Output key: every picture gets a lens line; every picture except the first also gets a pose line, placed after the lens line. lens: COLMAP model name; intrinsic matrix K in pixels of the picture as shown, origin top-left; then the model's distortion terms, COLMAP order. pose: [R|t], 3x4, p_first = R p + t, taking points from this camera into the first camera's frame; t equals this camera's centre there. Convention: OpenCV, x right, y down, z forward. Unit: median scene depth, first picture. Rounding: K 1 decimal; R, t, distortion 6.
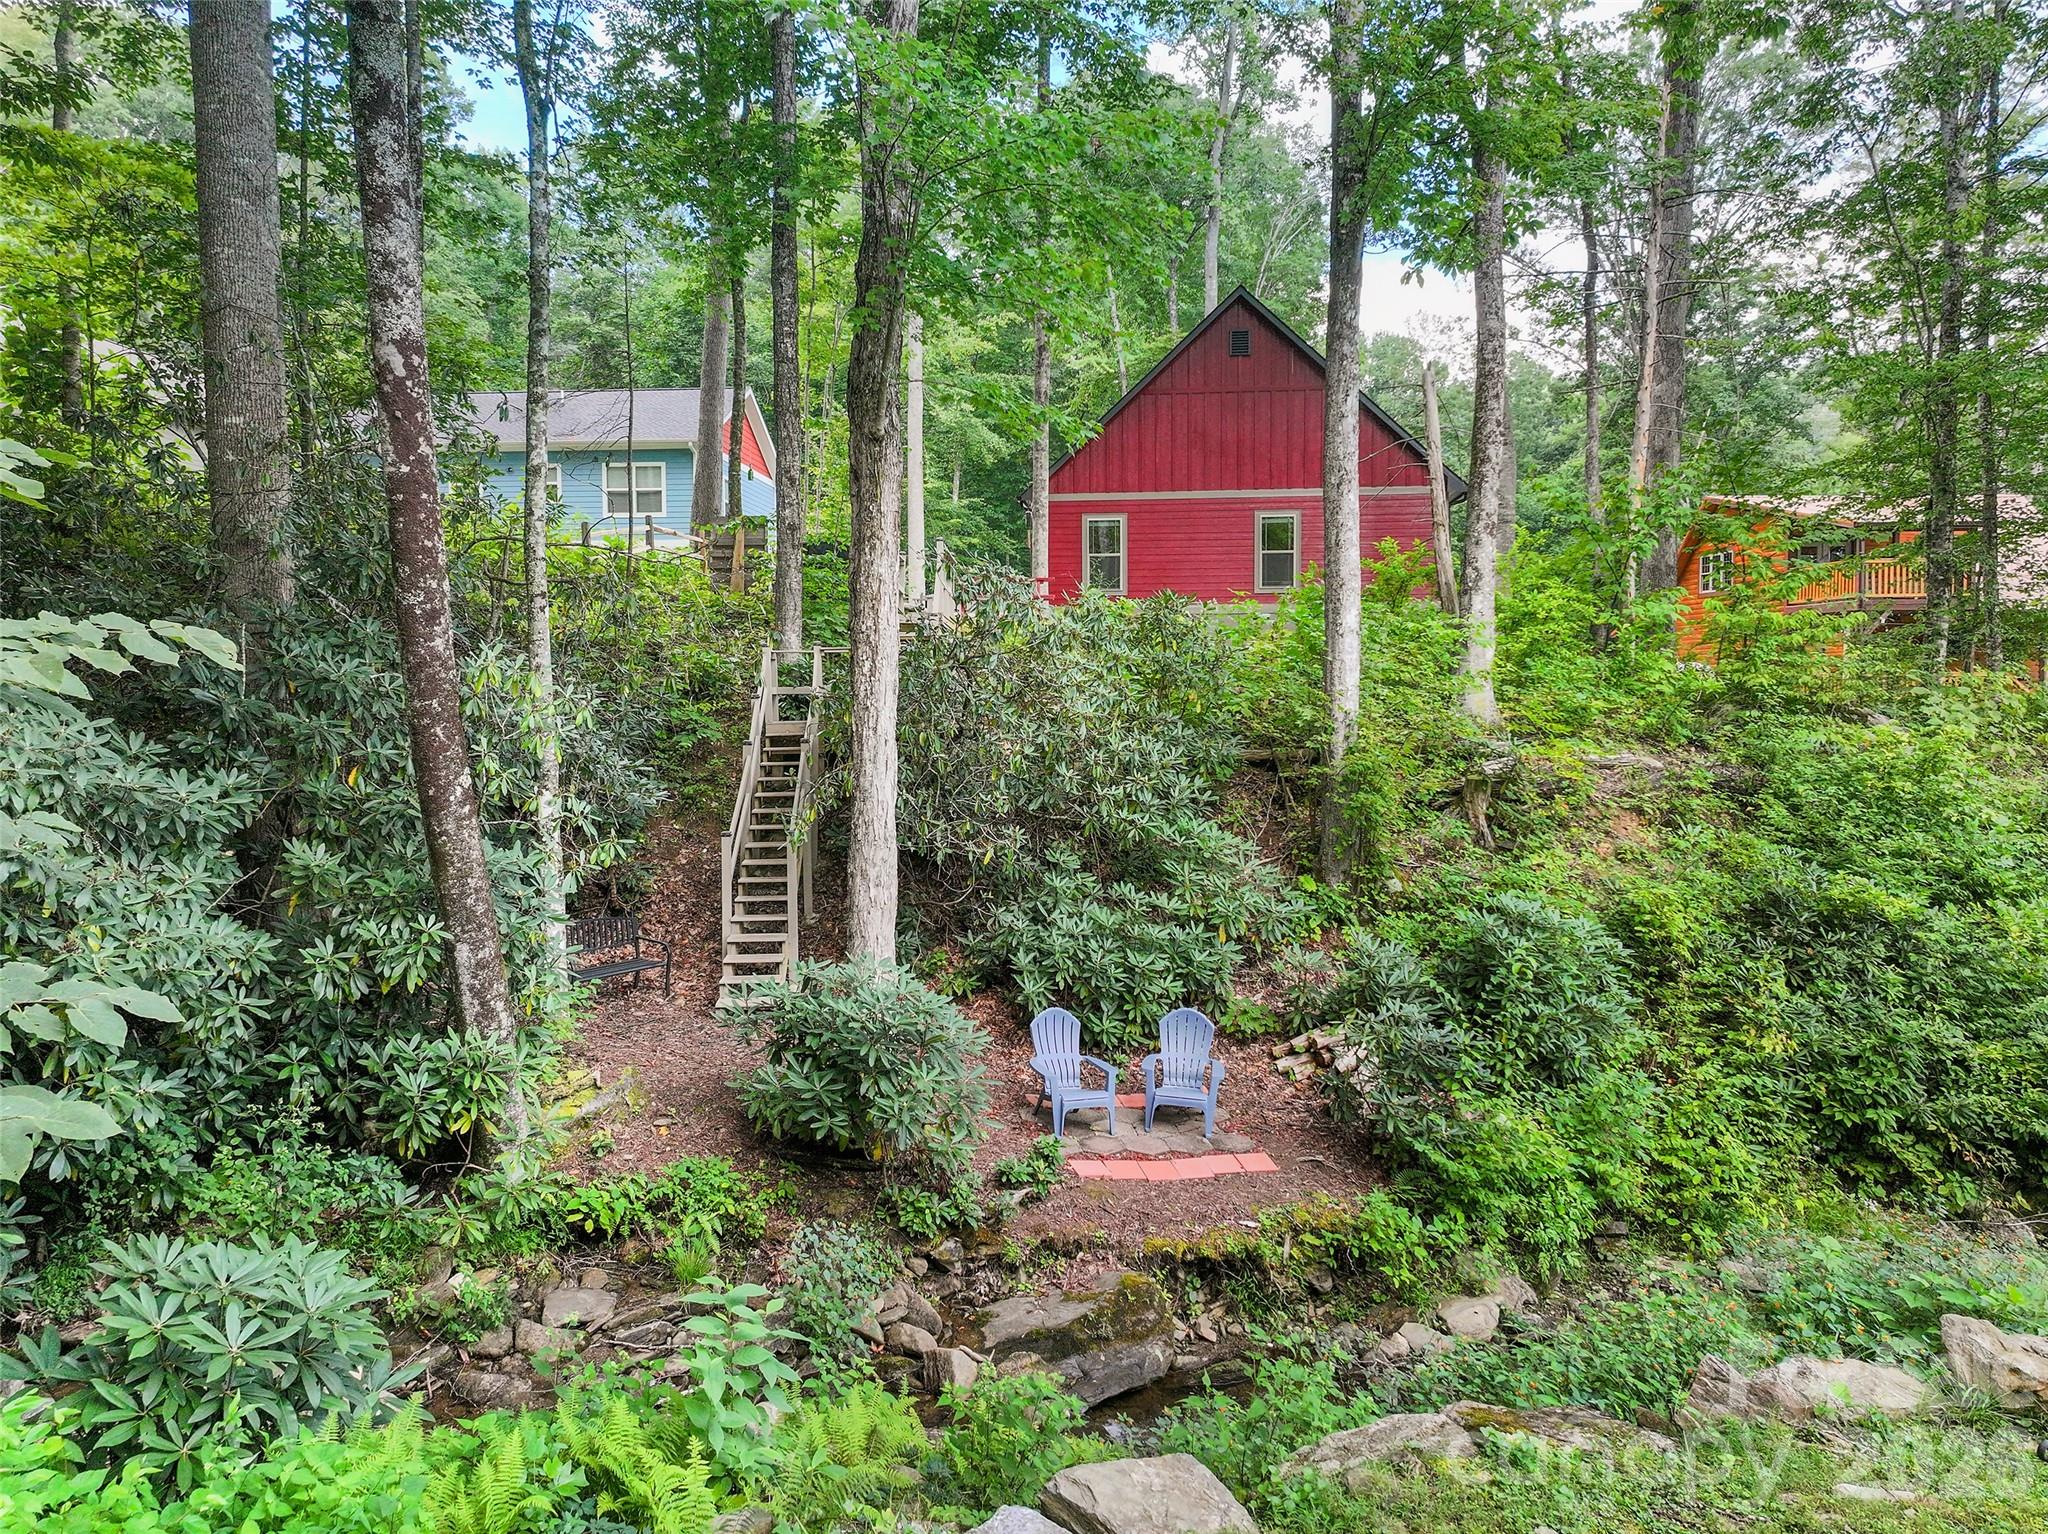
lens RADIAL K [[1433.5, 0, 1028.0], [0, 1433.5, 756.5], [0, 0, 1]] dist [0.004887, 0.006543]
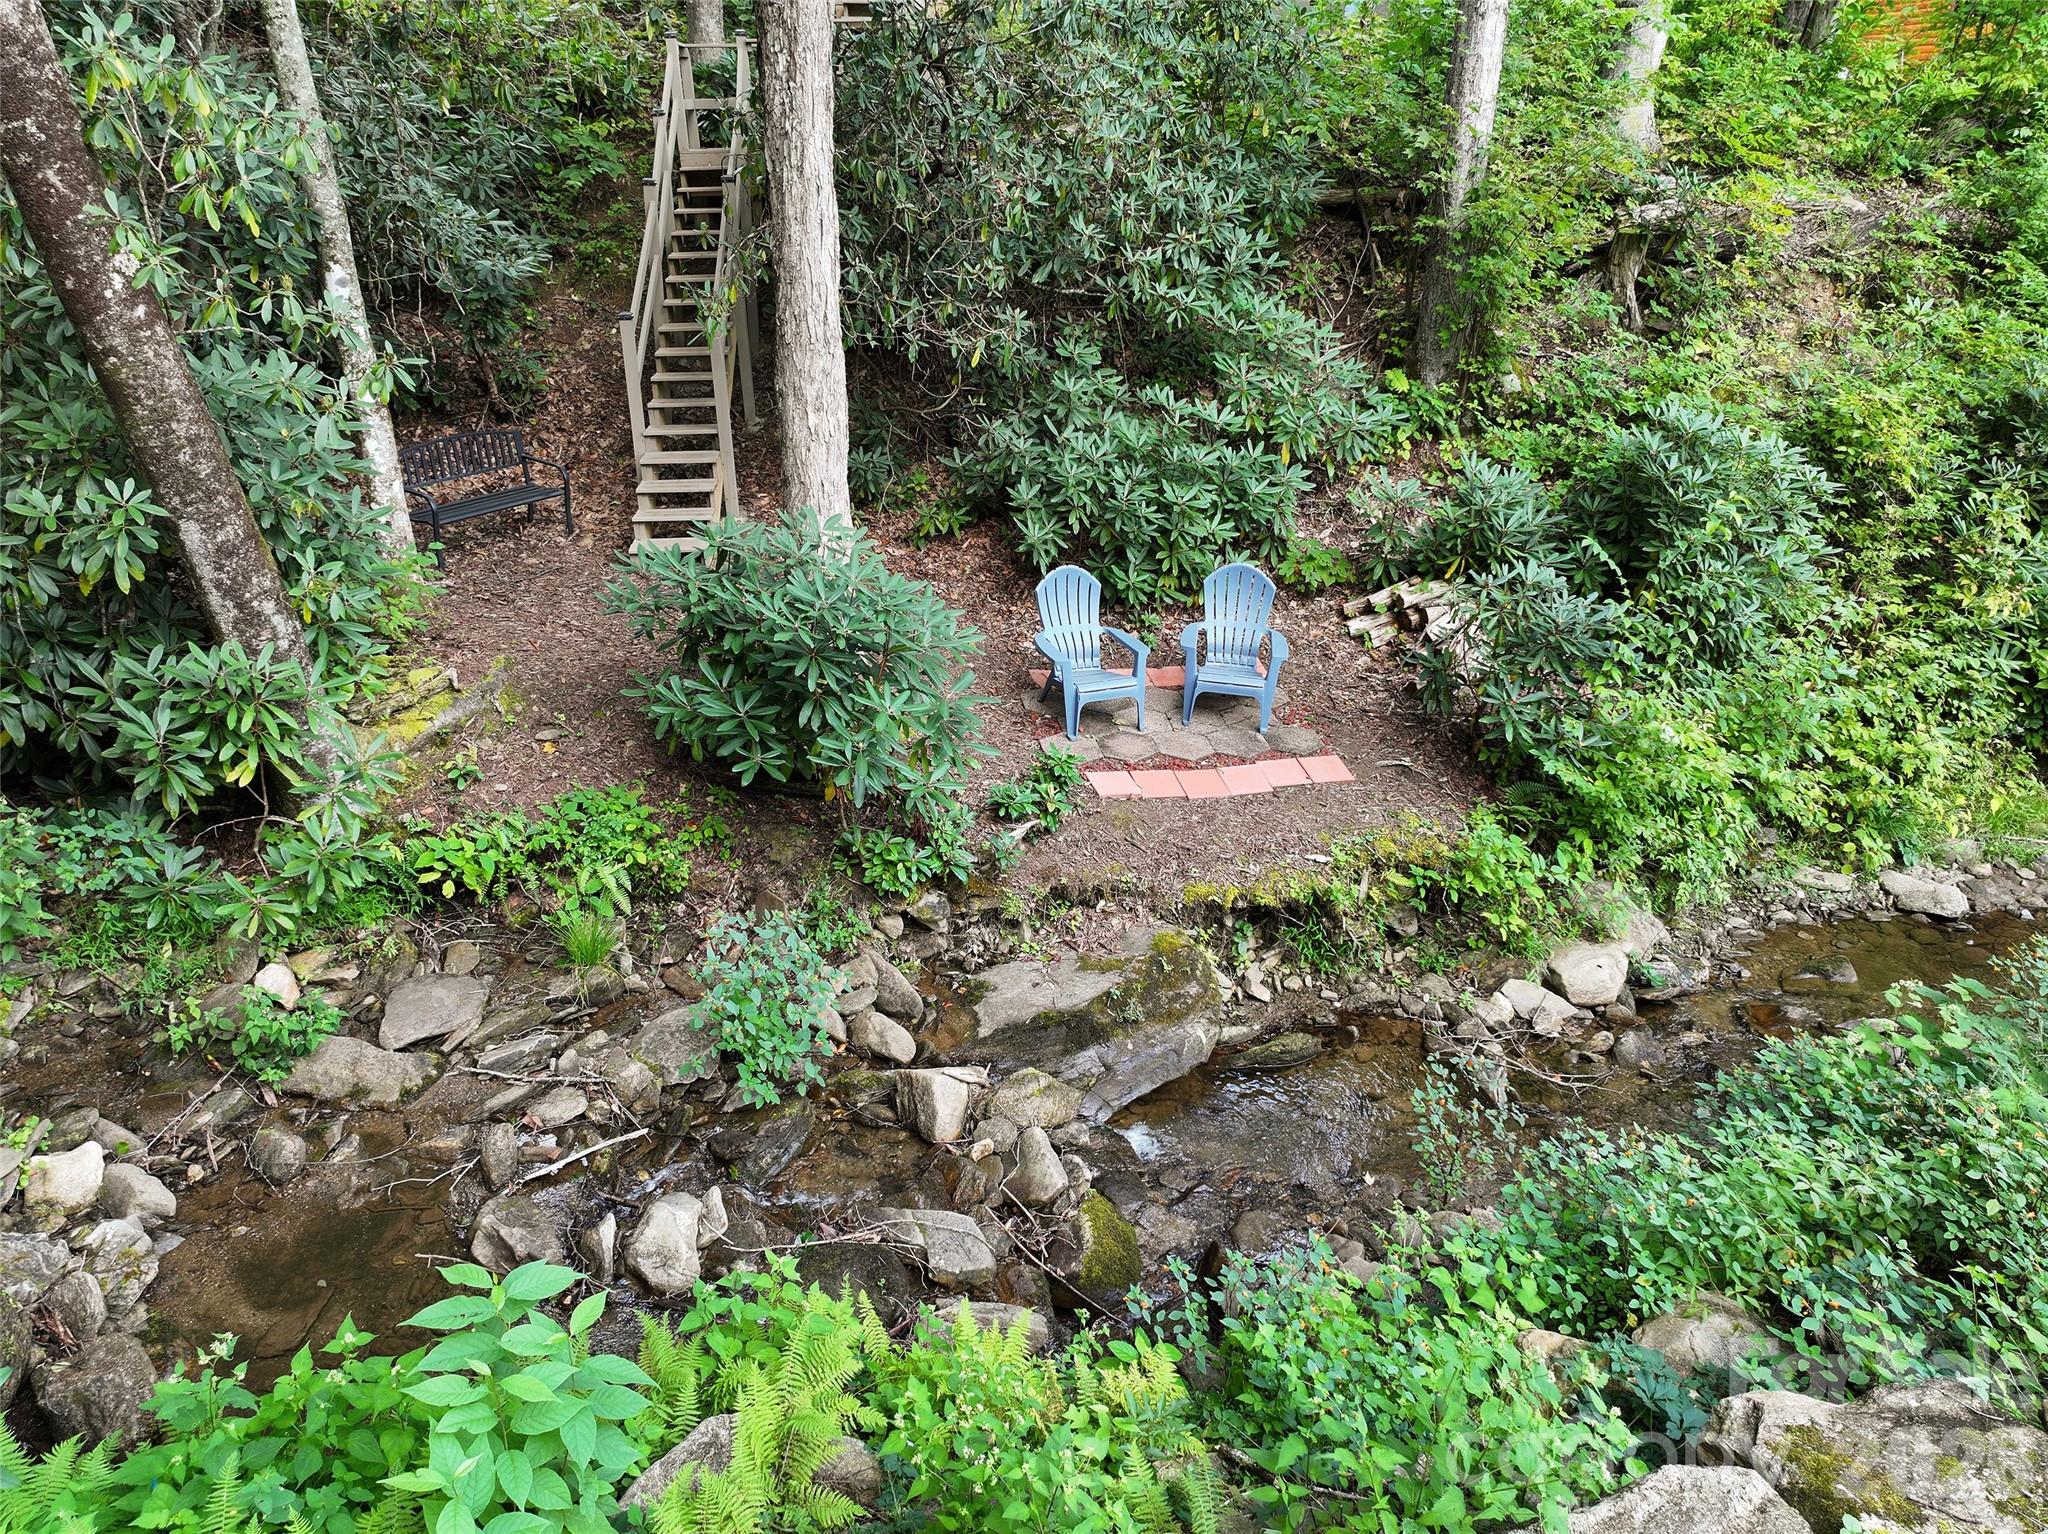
lens RADIAL K [[1433.5, 0, 1028.0], [0, 1433.5, 756.5], [0, 0, 1]] dist [0.004887, 0.006543]
pose [[0.999999, -0.001451, 0.000128, -0.002528], [0.001299, 0.928143, 0.372222, -0.012611], [-0.000659, -0.372221, 0.928144, 0.261902]]
